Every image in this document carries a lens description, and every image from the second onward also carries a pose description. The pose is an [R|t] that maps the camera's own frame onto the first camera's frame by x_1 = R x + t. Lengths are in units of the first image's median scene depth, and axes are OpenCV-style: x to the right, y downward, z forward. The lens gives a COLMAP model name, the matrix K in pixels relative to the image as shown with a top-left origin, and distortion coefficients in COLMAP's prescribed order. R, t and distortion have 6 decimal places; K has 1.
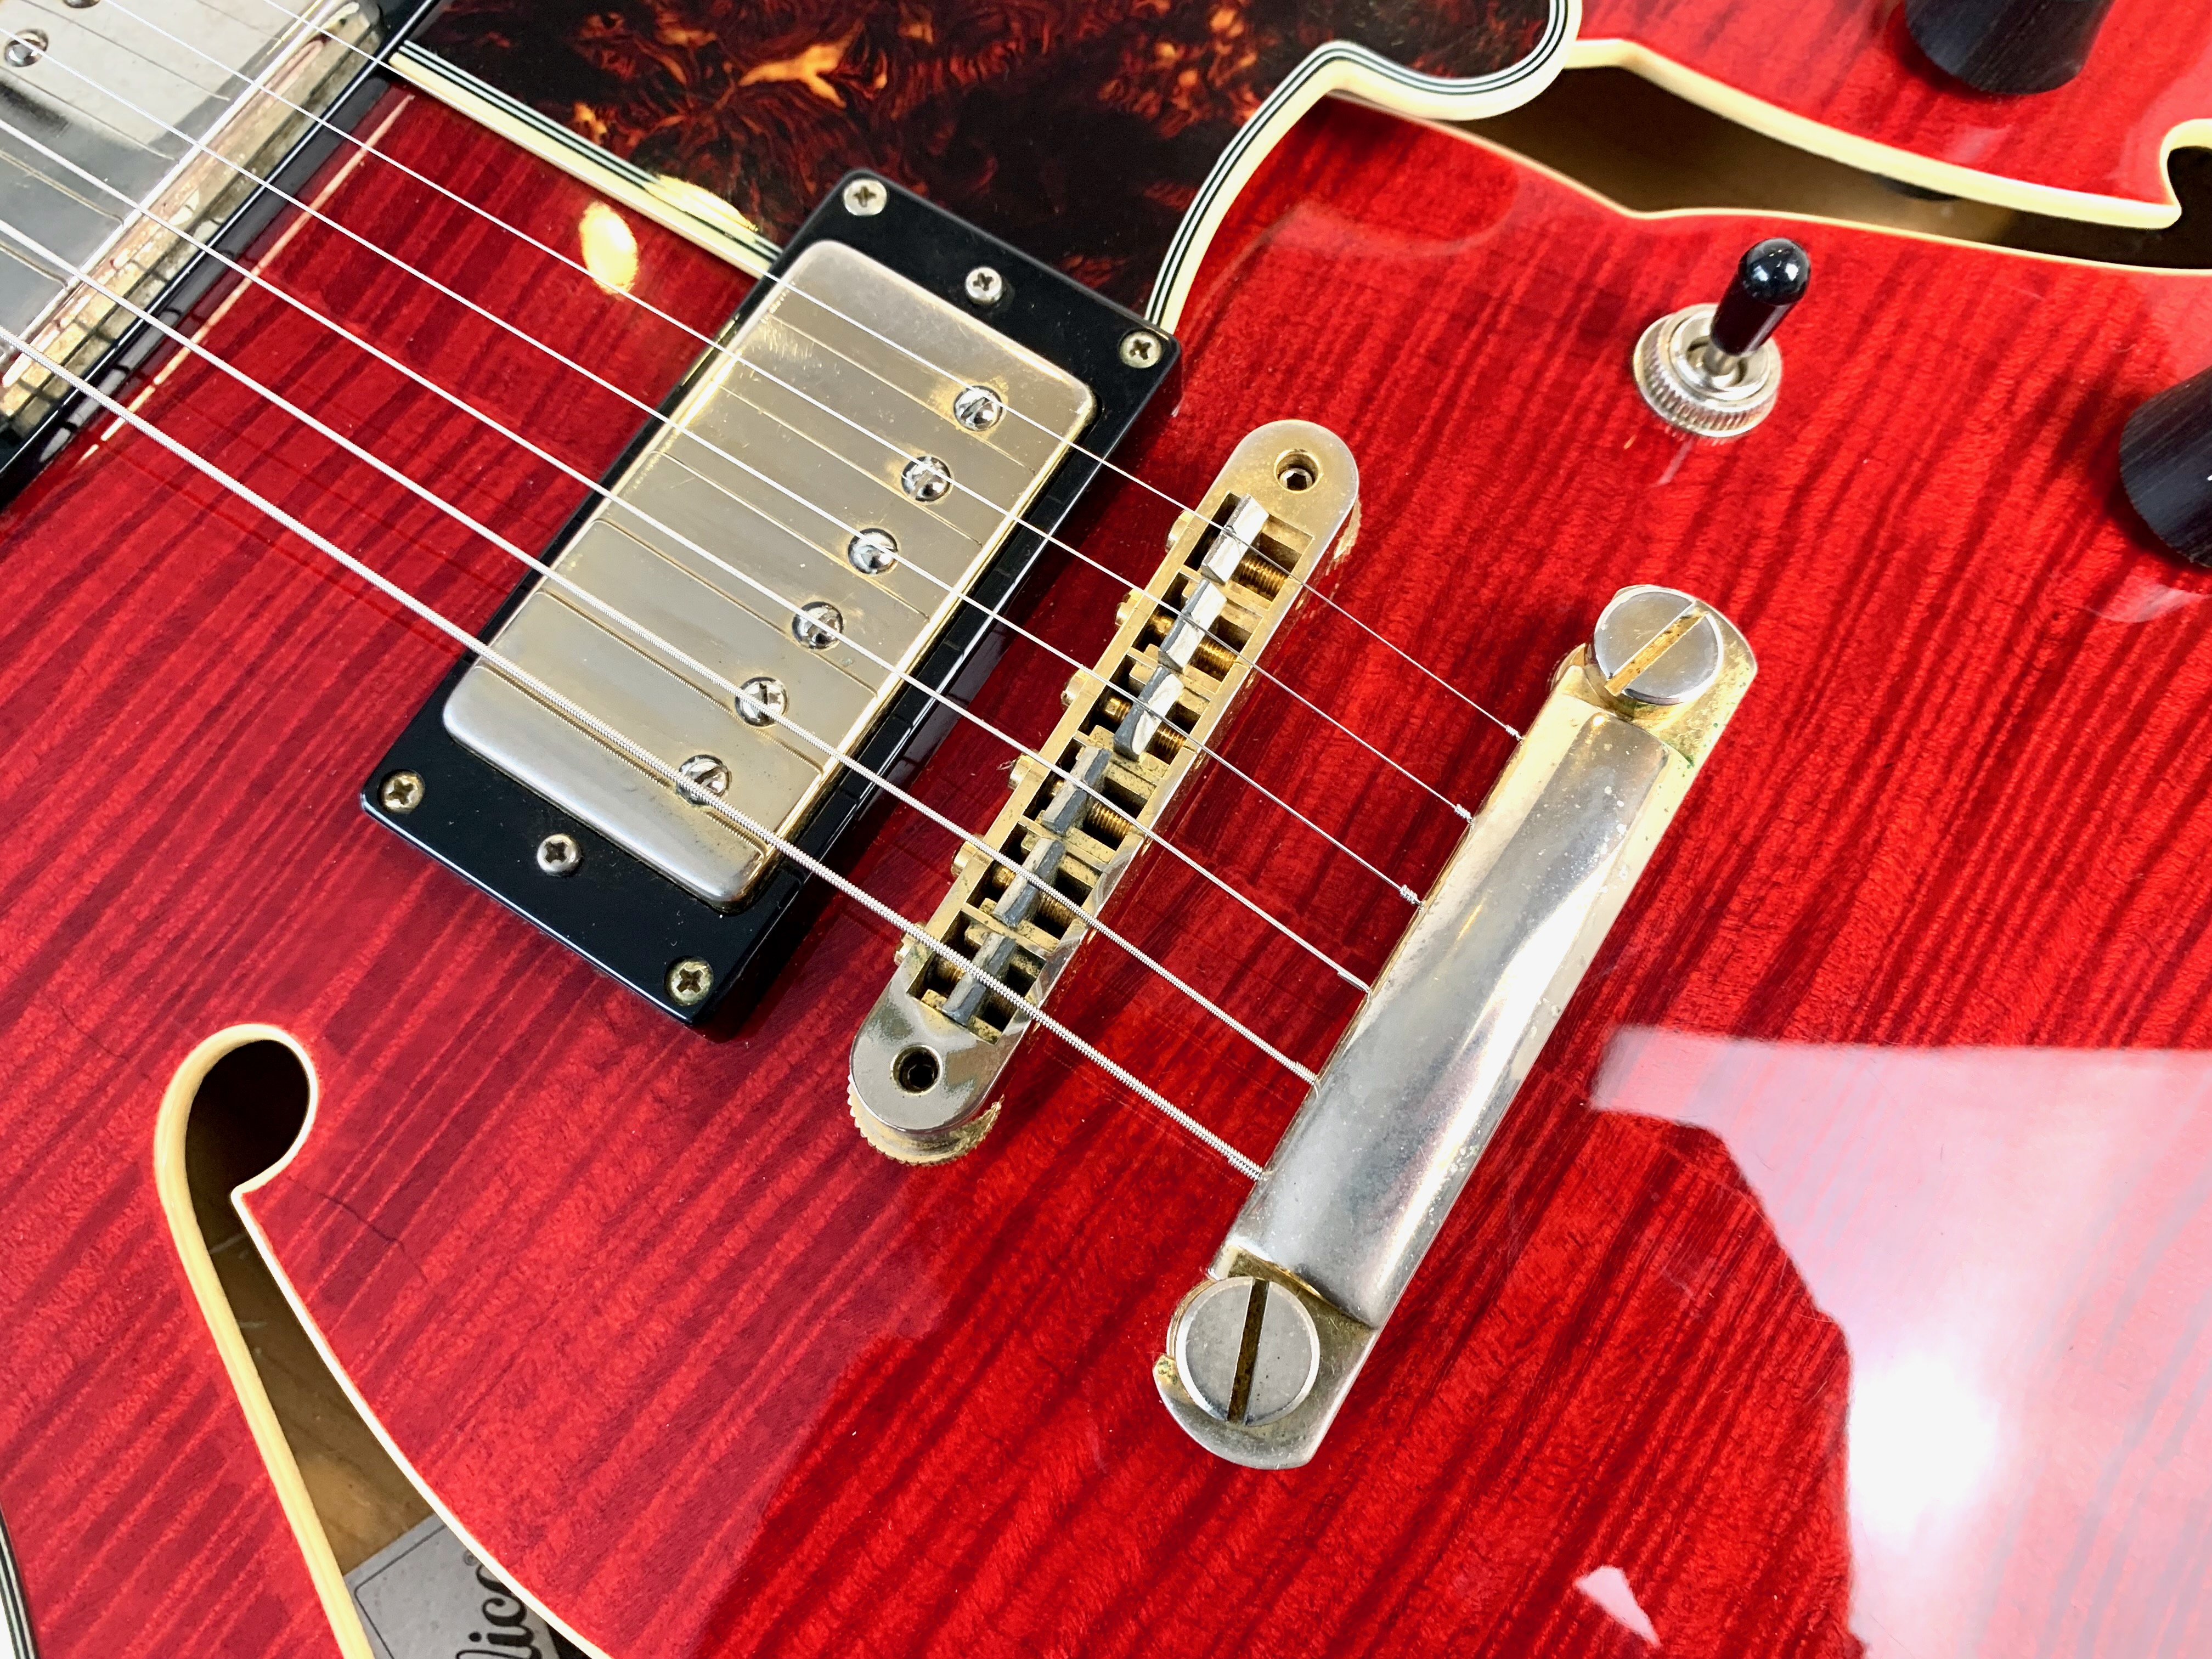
lens RADIAL K [[1729.7, 0, 1106.0], [0, 1729.7, 829.5], [0, 0, 1]] dist [-0.006289, -0.003803]
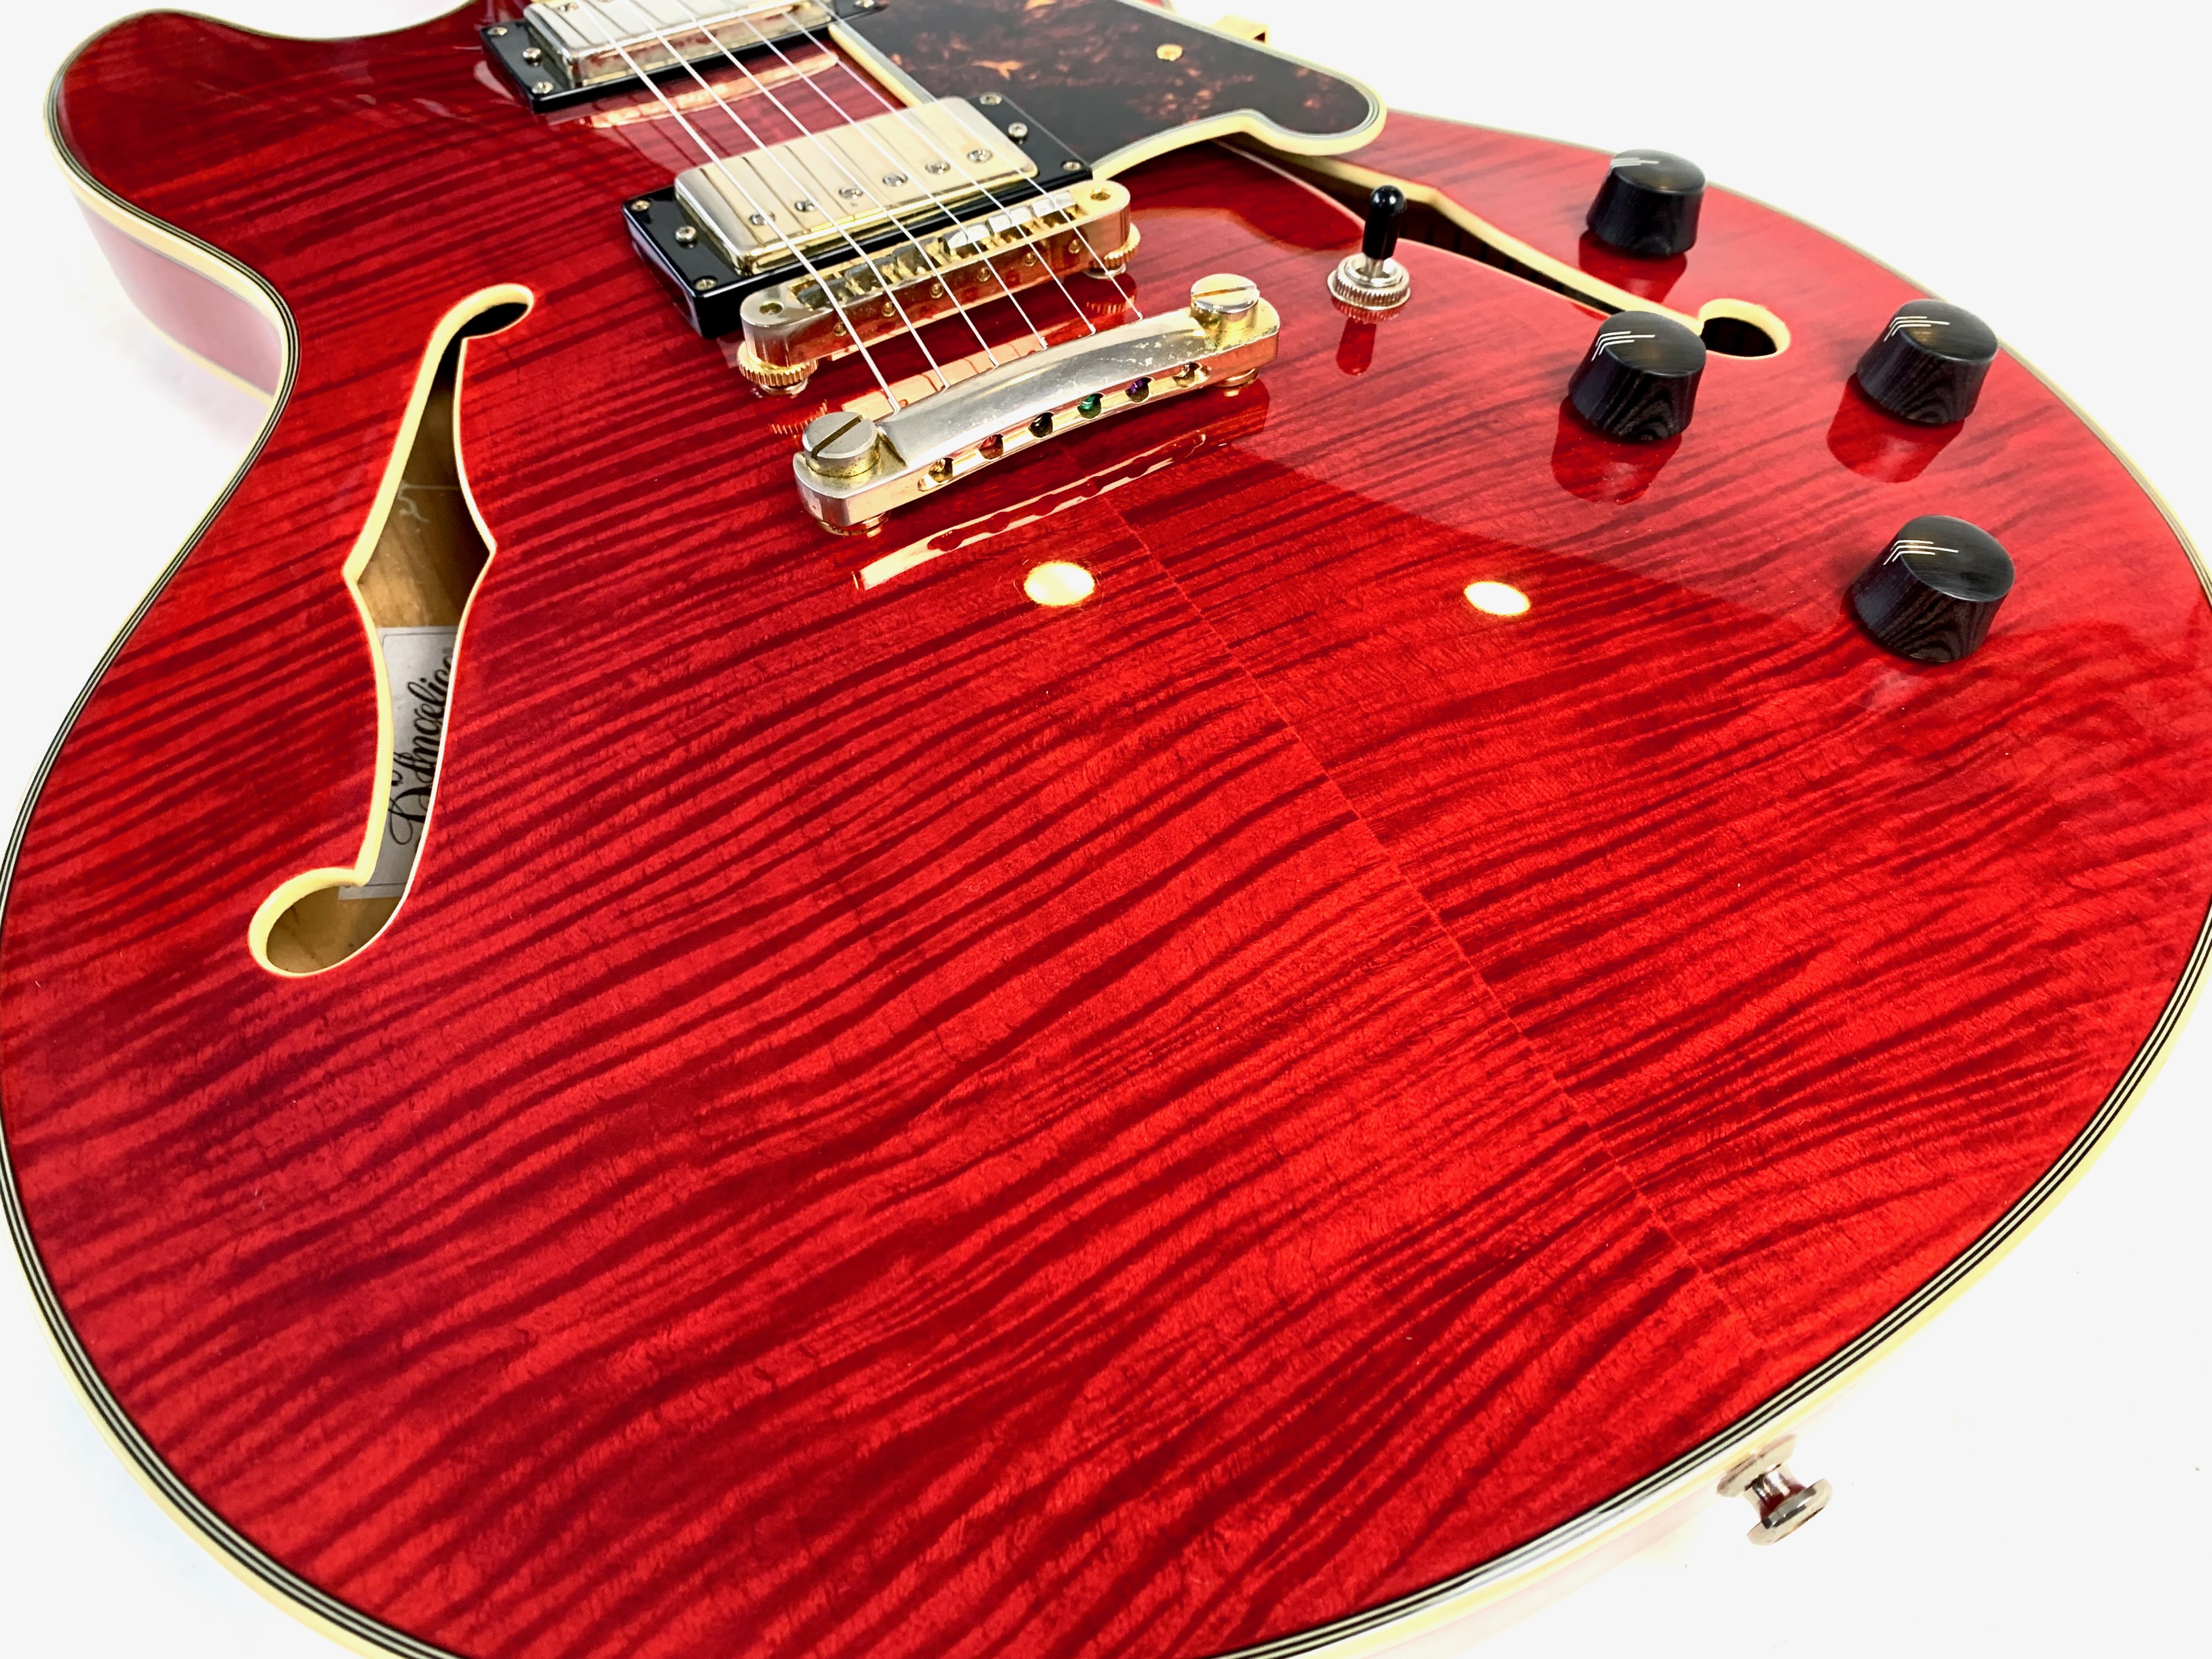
lens RADIAL K [[1702.7, 0, 1106.0], [0, 1702.7, 829.5], [0, 0, 1]] dist [0.056866, -0.146081]
pose [[0.893448, 0.337901, -0.295930, 0.926987], [-0.429349, 0.836013, -0.341674, 1.044159], [0.131949, 0.432325, 0.892011, -0.410366]]
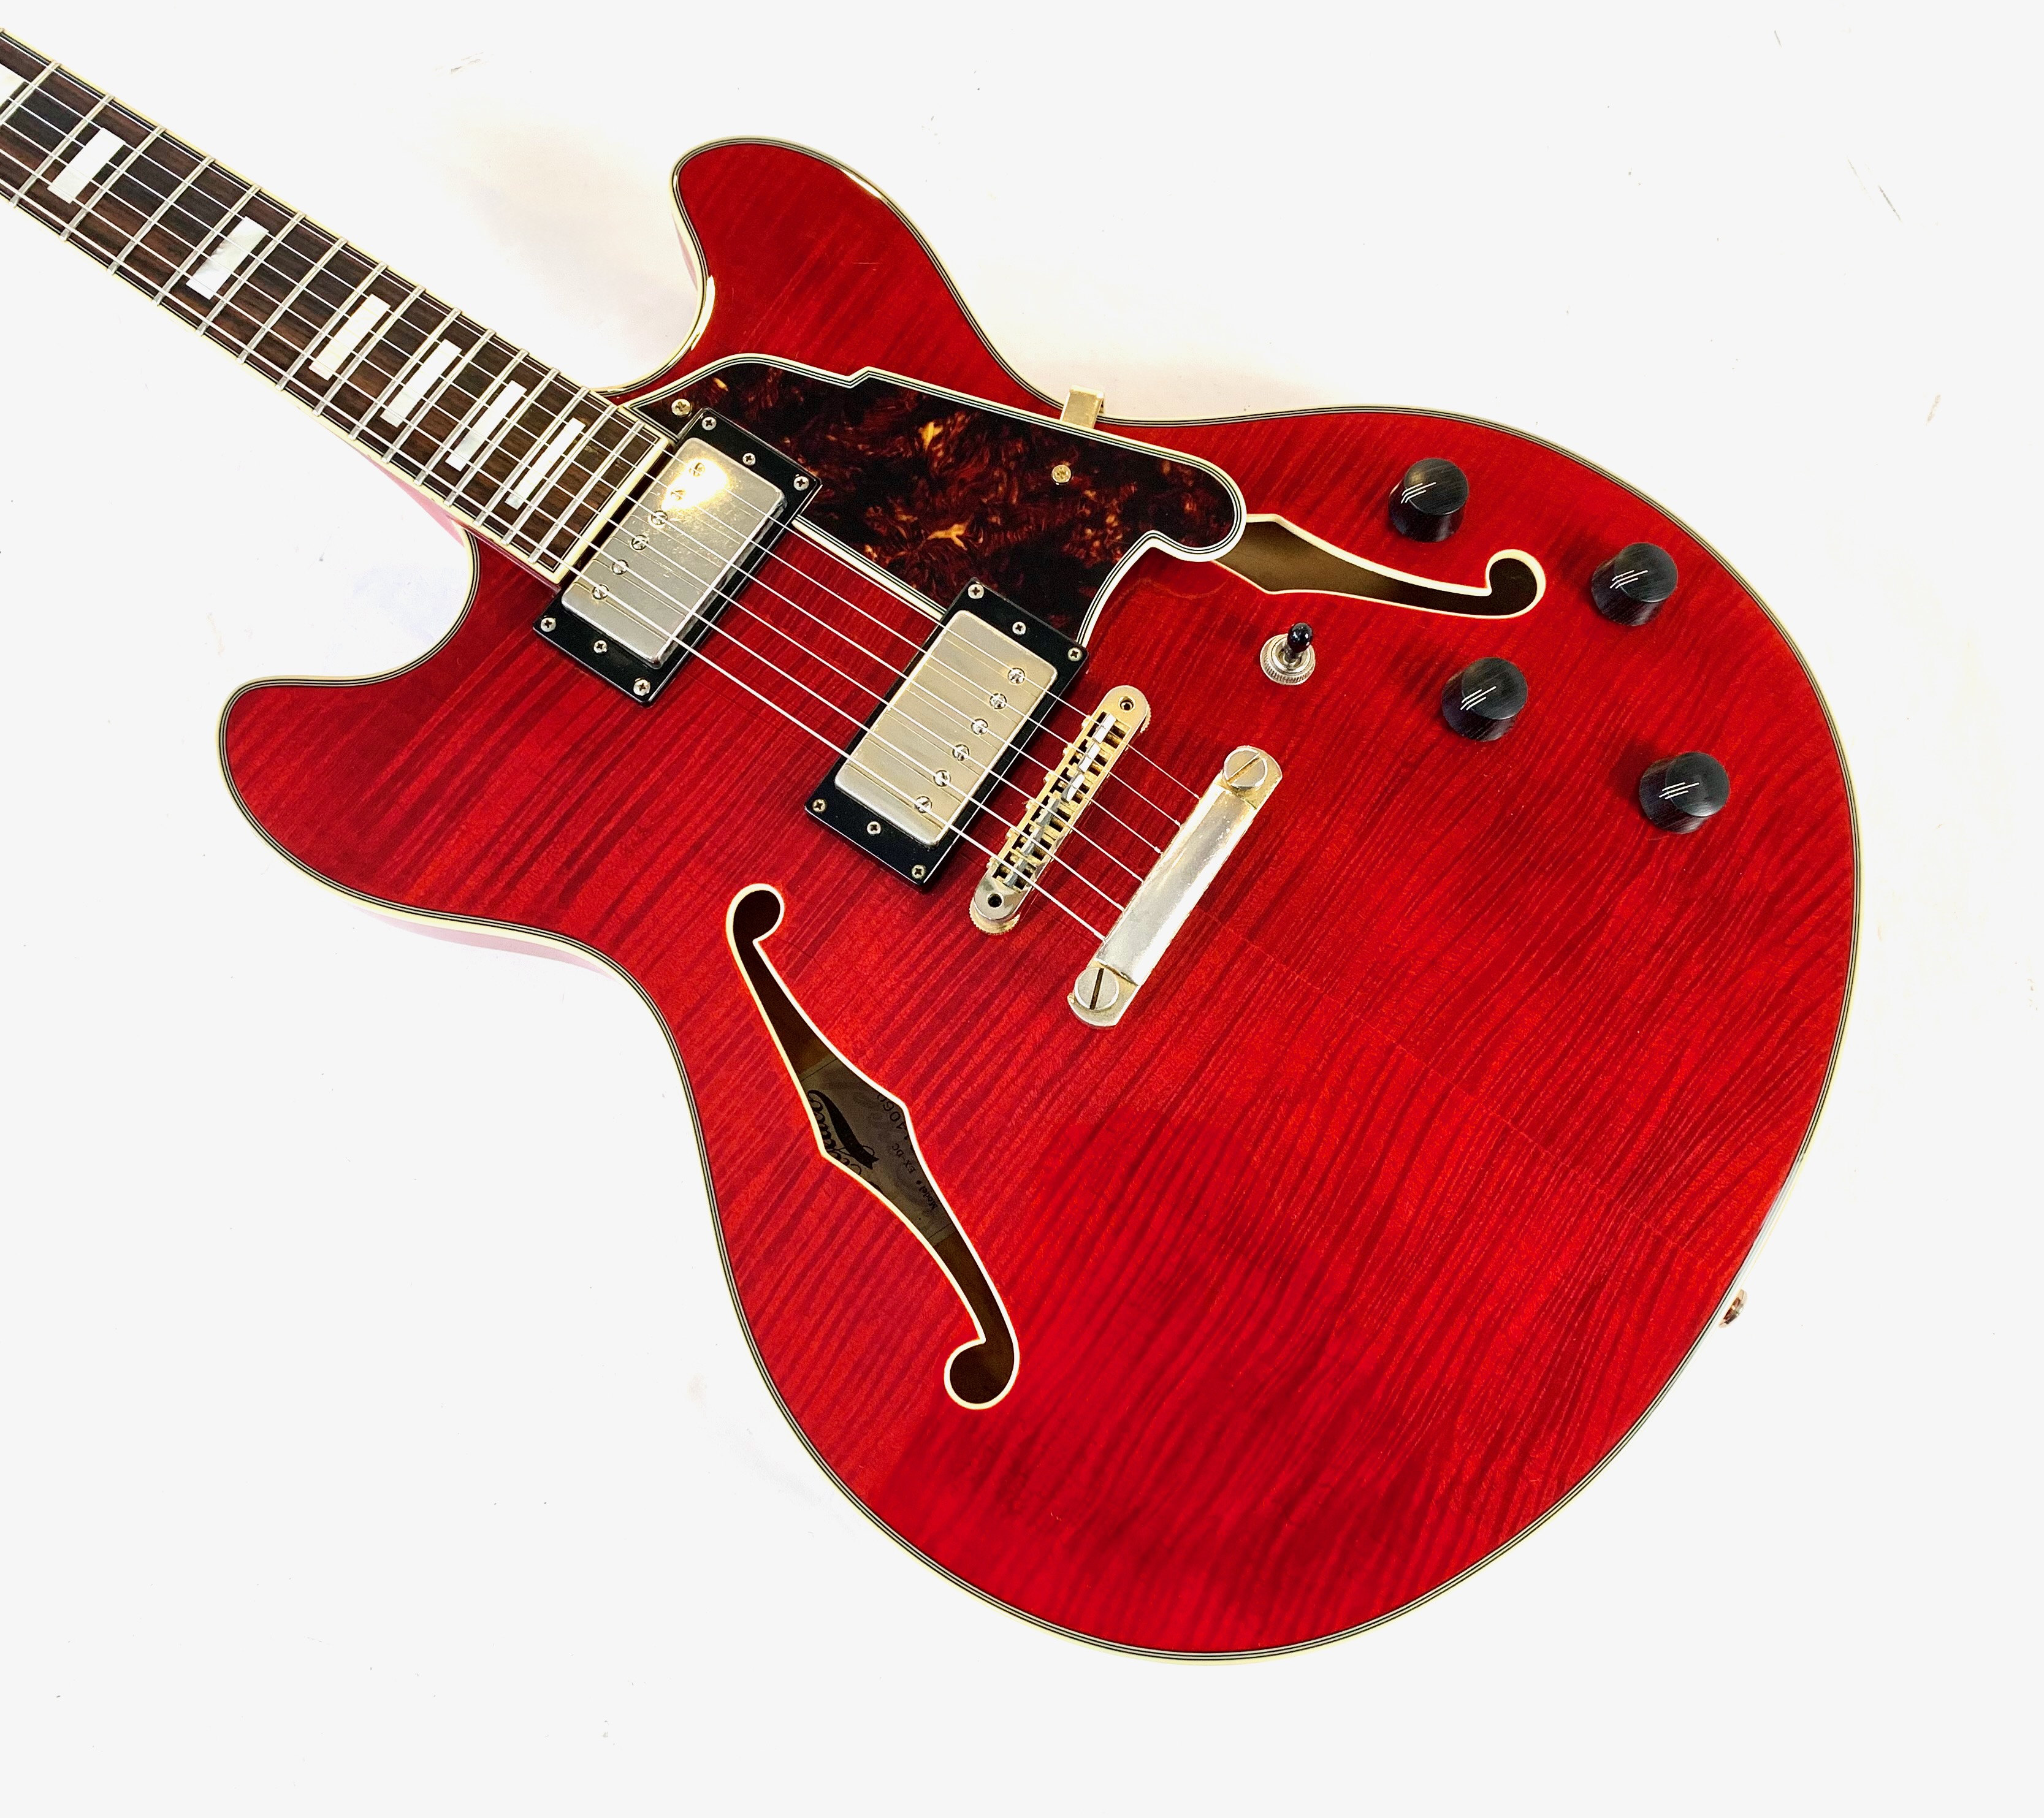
lens RADIAL K [[1998.2, 0, 1015.0], [0, 1998.2, 880.5], [0, 0, 1]] dist [0.192105, -0.642018]
pose [[0.999477, 0.029956, -0.012182, -0.027621], [-0.029542, 0.999024, 0.032827, -0.015559], [0.013153, -0.032450, 0.999387, -2.396402]]
